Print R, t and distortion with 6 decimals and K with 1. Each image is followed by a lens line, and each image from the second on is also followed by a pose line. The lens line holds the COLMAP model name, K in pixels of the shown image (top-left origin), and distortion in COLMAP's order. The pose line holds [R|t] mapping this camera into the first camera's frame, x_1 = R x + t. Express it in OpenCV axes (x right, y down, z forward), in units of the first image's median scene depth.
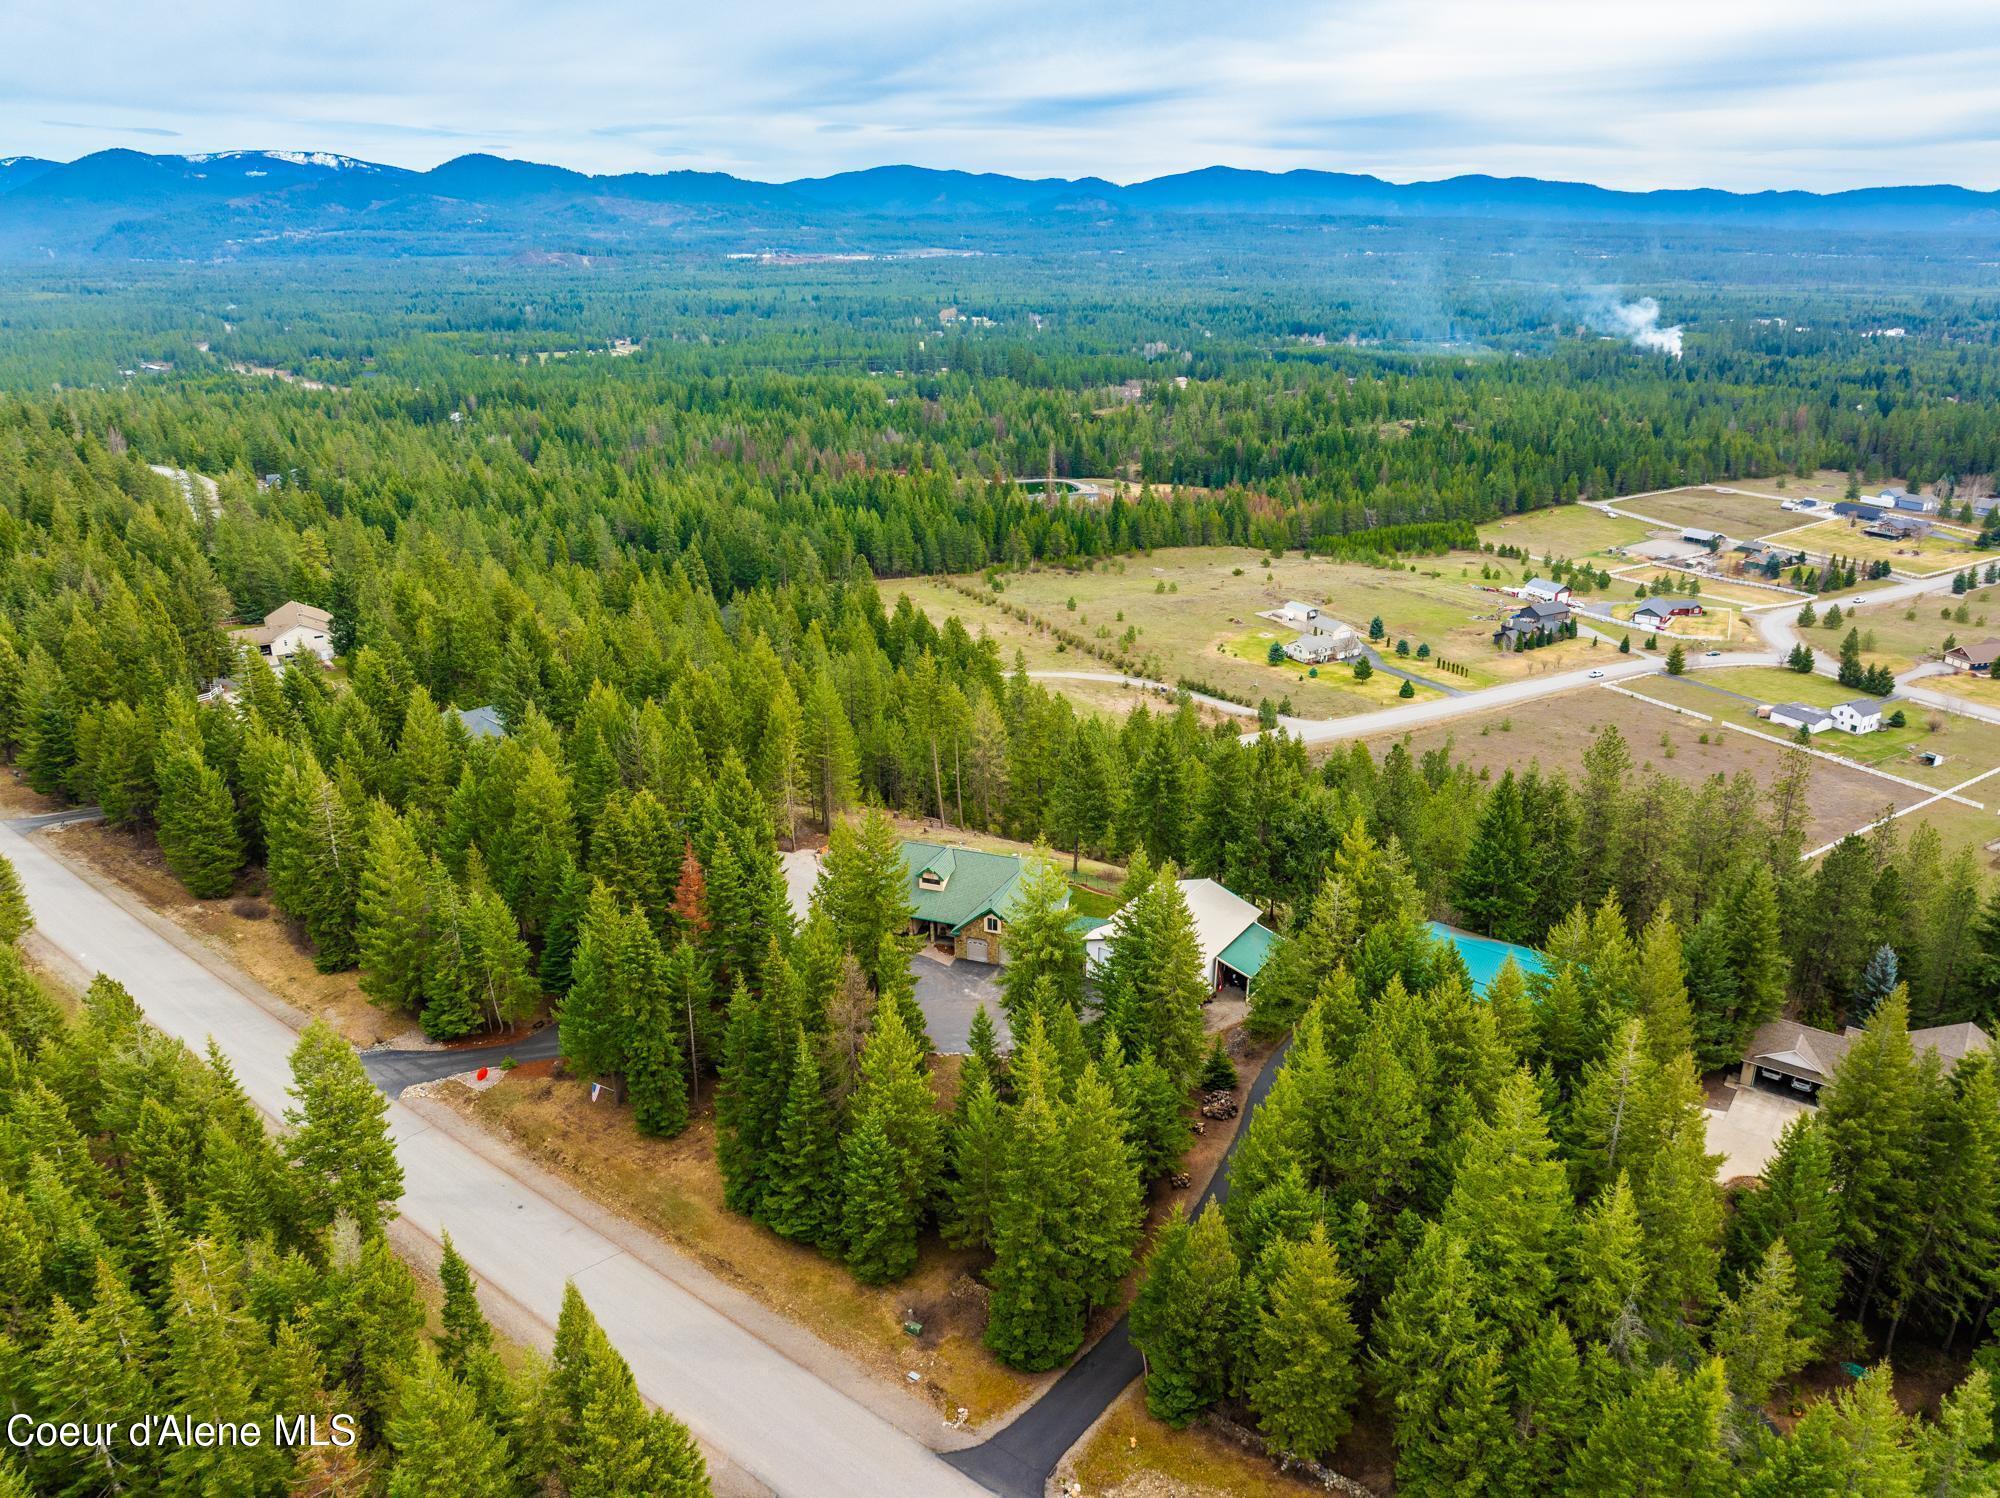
lens RADIAL K [[1413.4, 0, 1002.1], [0, 1413.4, 746.4], [0, 0, 1]] dist [-0.052968, 0.018475]
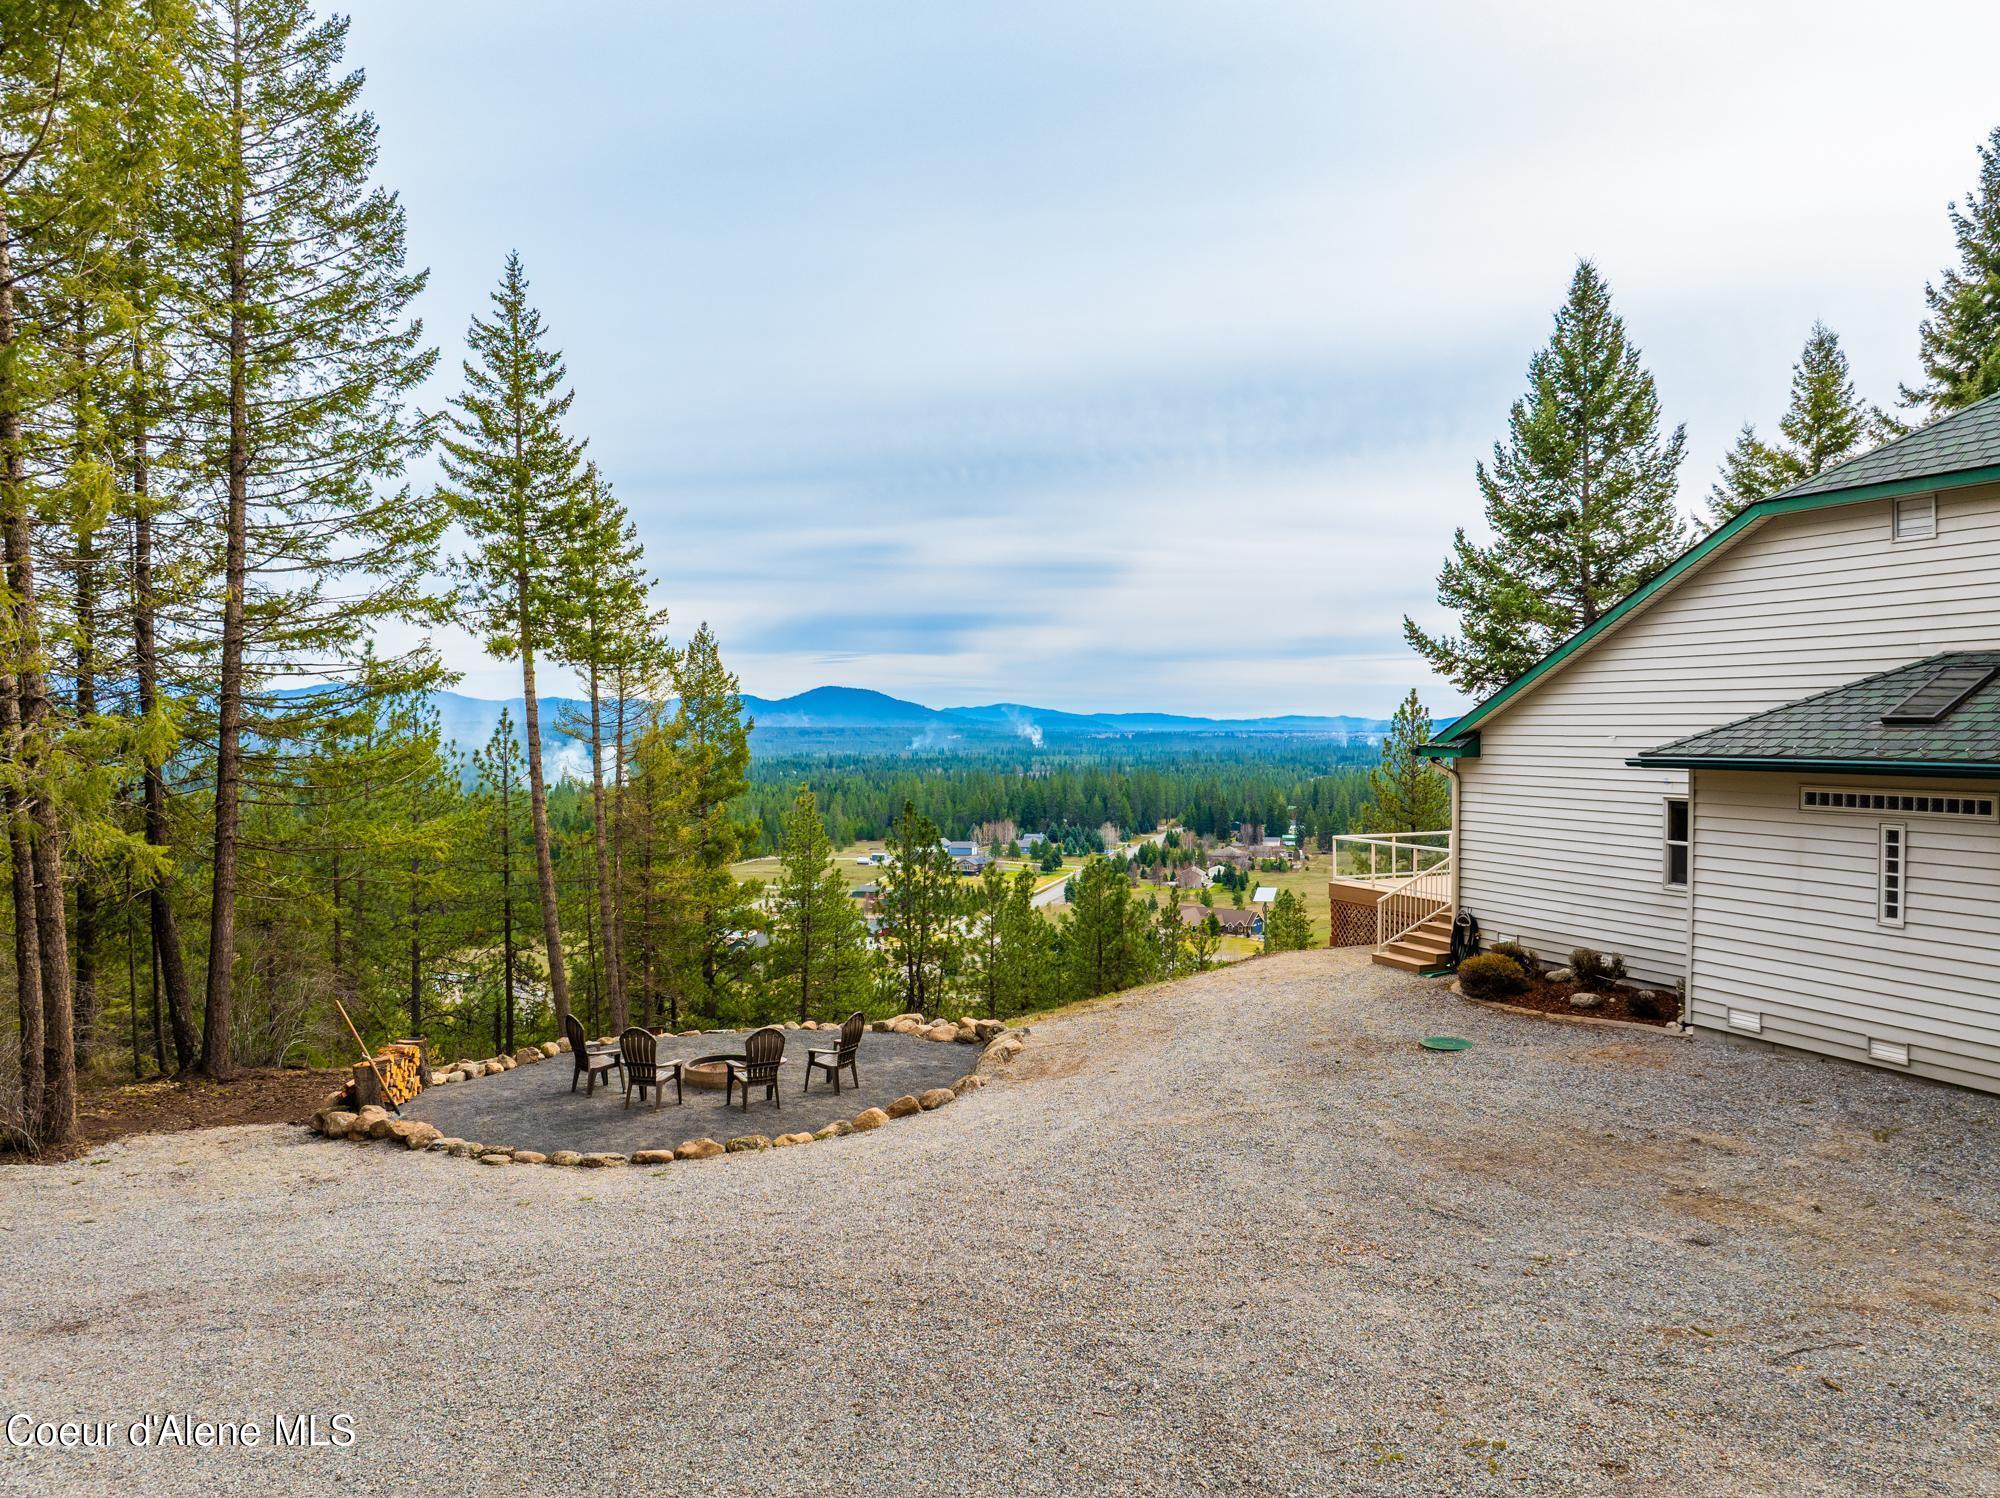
lens RADIAL K [[1413.4, 0, 1013.3], [0, 1413.4, 758.1], [0, 0, 1]] dist [-0.052968, 0.018475]
pose [[0.723984, -0.008178, 0.689768, -0.047974], [0.238365, 0.941301, -0.239030, 0.024152], [-0.647324, 0.337470, 0.683436, 0.245269]]
